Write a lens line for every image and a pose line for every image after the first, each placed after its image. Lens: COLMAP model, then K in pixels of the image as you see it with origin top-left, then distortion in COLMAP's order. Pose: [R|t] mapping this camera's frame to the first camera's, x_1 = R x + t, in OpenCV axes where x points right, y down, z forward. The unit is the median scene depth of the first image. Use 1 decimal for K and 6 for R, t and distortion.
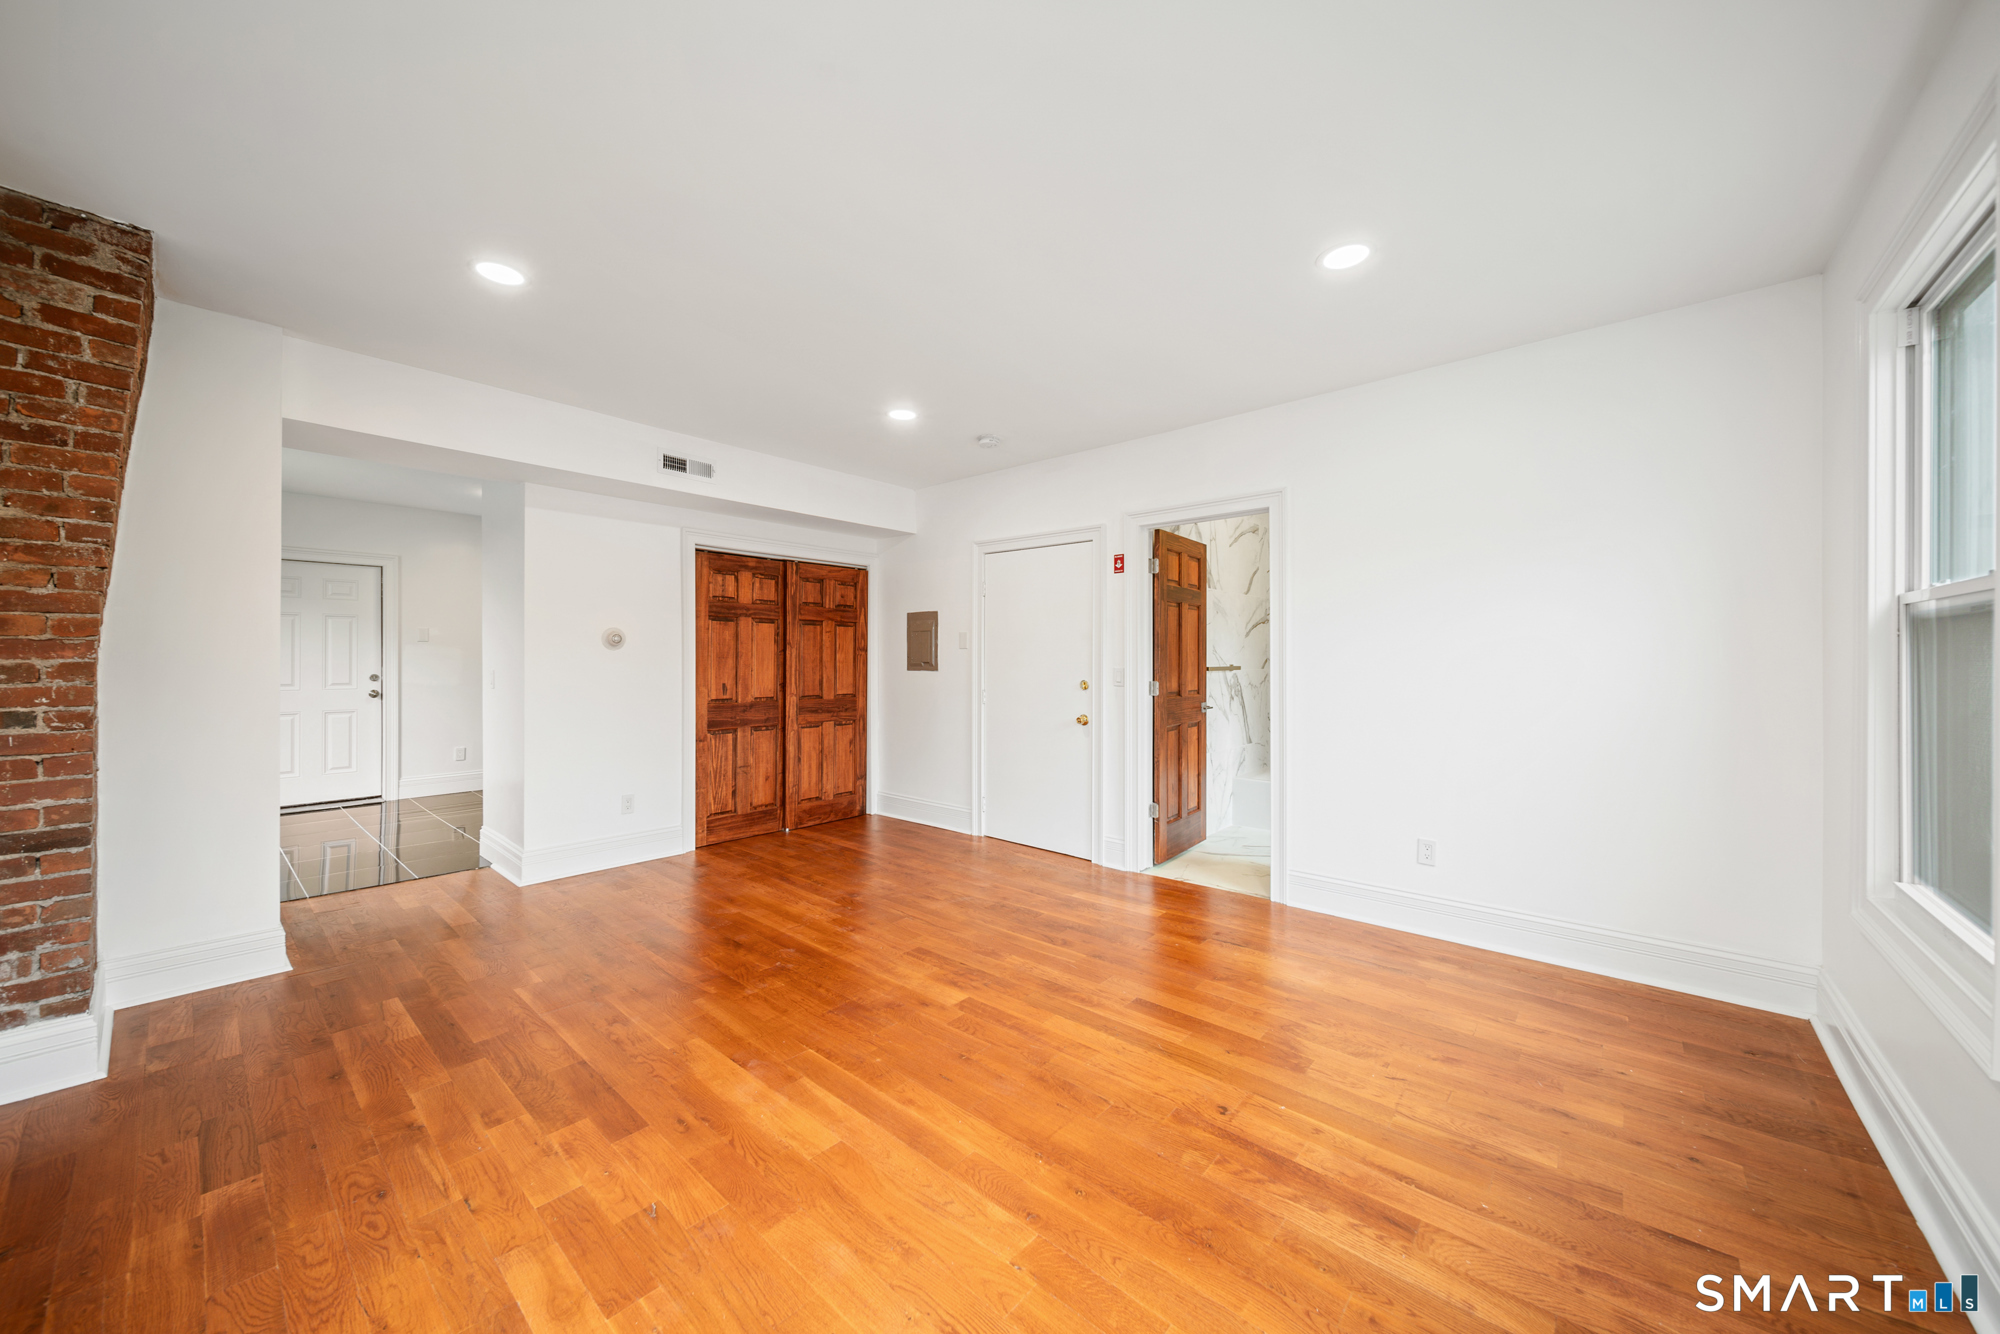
lens RADIAL K [[708.3, 0, 986.5], [0, 708.3, 659.4], [0, 0, 1]] dist [-0.001959, -0.000086]
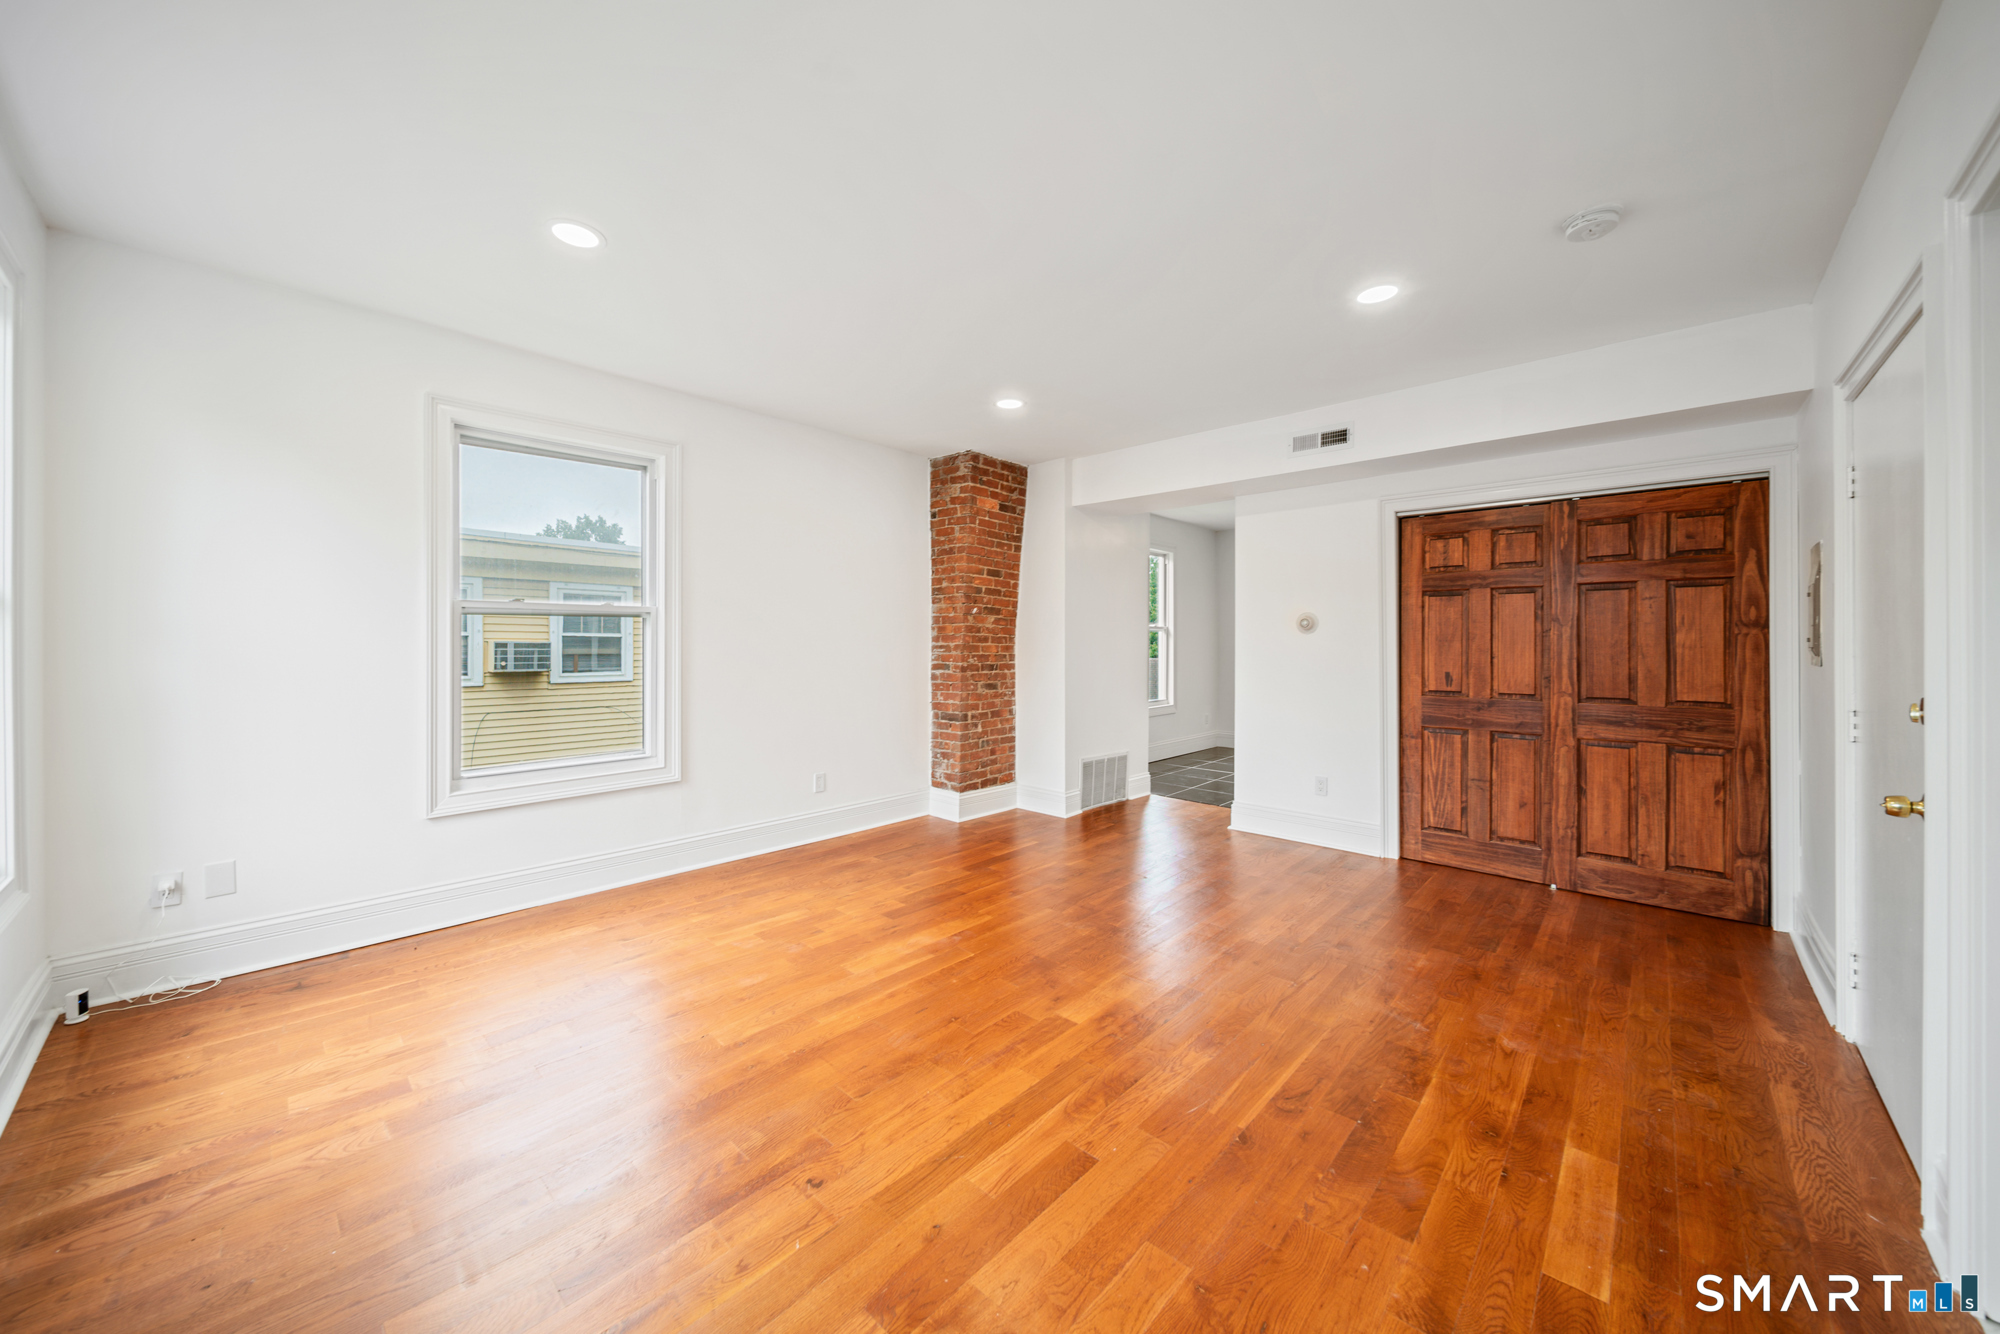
lens RADIAL K [[708.3, 0, 984.9], [0, 708.3, 647.2], [0, 0, 1]] dist [-0.001959, -0.000086]
pose [[-0.026325, 0.003636, -0.999647, 0.472698], [-0.001297, 0.999992, 0.003672, 0.002644], [0.999653, 0.001393, -0.026320, 0.499695]]
